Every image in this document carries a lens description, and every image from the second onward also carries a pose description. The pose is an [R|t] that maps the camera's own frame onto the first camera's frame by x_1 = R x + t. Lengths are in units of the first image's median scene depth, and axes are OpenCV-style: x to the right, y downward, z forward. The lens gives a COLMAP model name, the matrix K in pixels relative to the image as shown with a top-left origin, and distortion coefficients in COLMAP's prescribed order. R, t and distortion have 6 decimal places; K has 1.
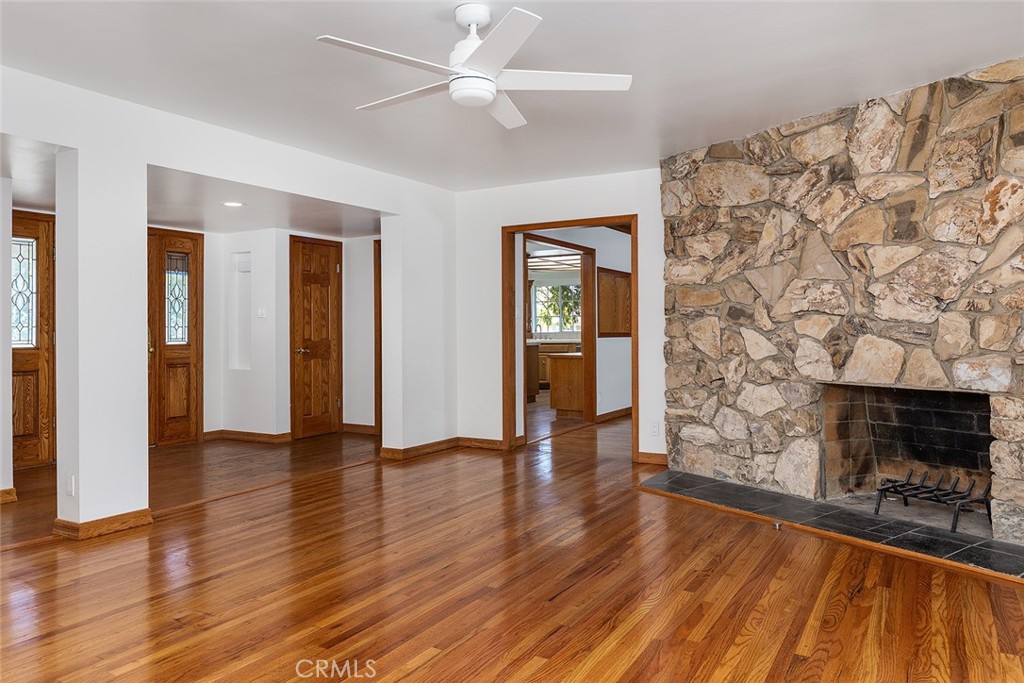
lens RADIAL K [[705.5, 0, 512.8], [0, 705.5, 318.5], [0, 0, 1]] dist [-0.002337, -0.001808]
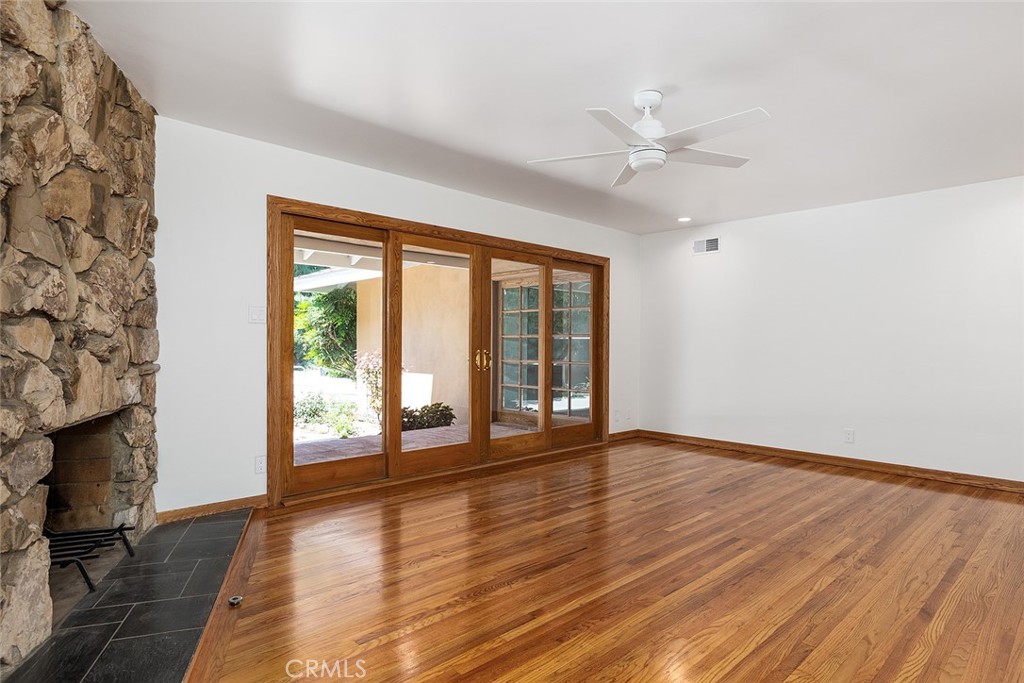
lens RADIAL K [[569.7, 0, 512.0], [0, 569.7, 341.5], [0, 0, 1]] dist [-0.001199, -0.000602]
pose [[-0.961457, -0.001276, 0.274952, -0.068538], [-0.006927, 0.999784, -0.019583, 0.020237], [-0.274868, -0.020732, -0.961258, 1.319677]]
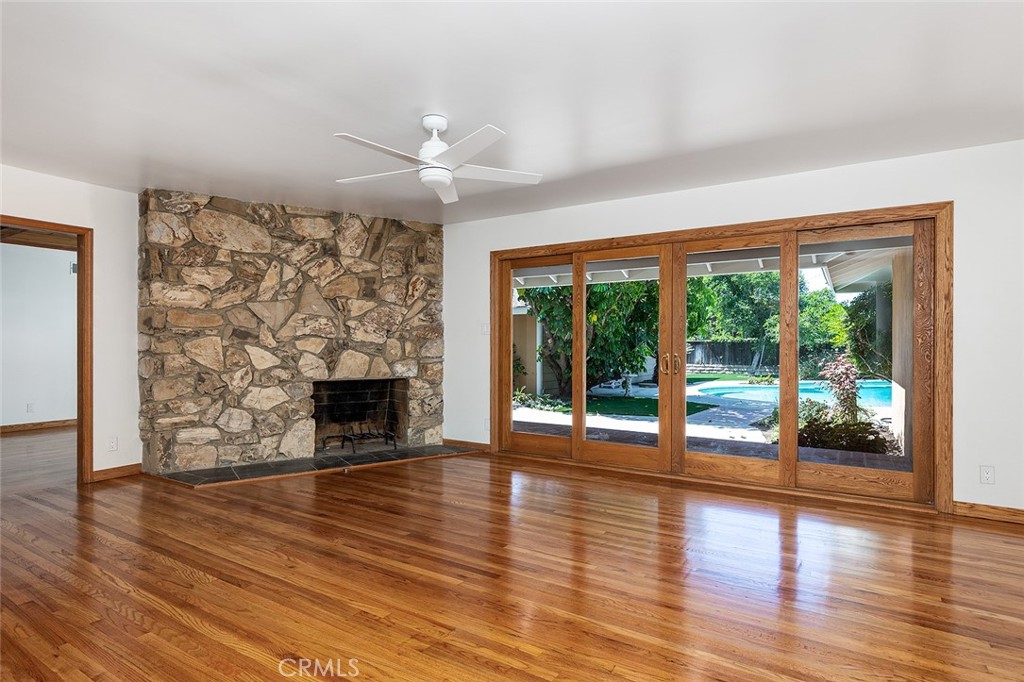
lens RADIAL K [[534.6, 0, 512.0], [0, 534.6, 341.0], [0, 0, 1]] dist [0.001134, 0.000014]
pose [[0.037381, 0.012936, 0.999217, -0.715049], [-0.016685, 0.999785, -0.012319, 0.009386], [-0.999162, -0.016212, 0.037589, 0.511301]]
